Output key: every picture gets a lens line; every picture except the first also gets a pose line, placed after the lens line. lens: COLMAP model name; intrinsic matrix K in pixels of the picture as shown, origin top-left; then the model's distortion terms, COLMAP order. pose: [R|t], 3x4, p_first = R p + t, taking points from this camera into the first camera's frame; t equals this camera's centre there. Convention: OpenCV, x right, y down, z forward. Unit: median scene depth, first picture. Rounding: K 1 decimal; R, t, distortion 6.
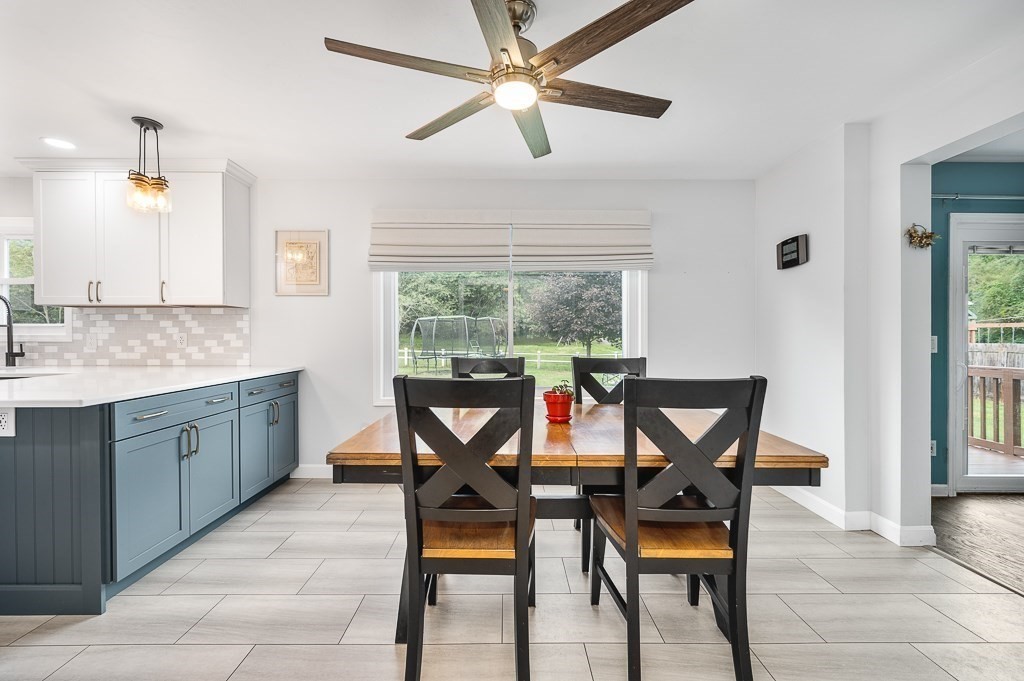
lens RADIAL K [[422.7, 0, 509.4], [0, 422.7, 342.7], [0, 0, 1]] dist [-0.001936, -0.000168]
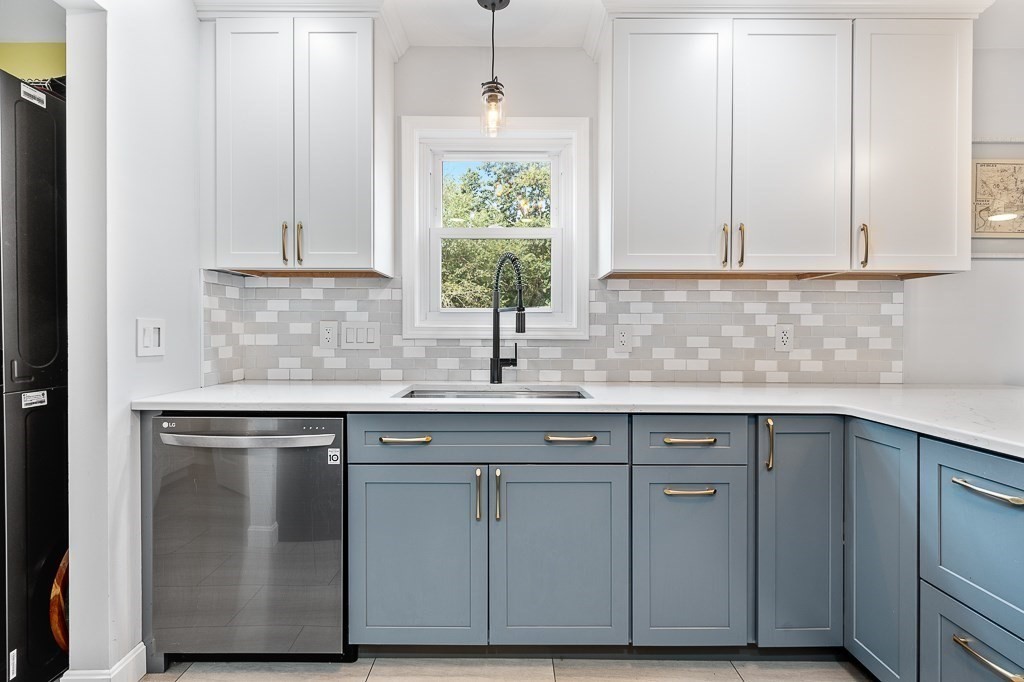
lens RADIAL K [[545.8, 0, 510.9], [0, 545.8, 344.0], [0, 0, 1]] dist [0.004552, 0.000559]
pose [[0.999995, 0.003013, 0.000814, -1.138530], [-0.003007, 0.999963, -0.008119, 0.010122], [-0.000838, 0.008117, 0.999967, 0.273763]]
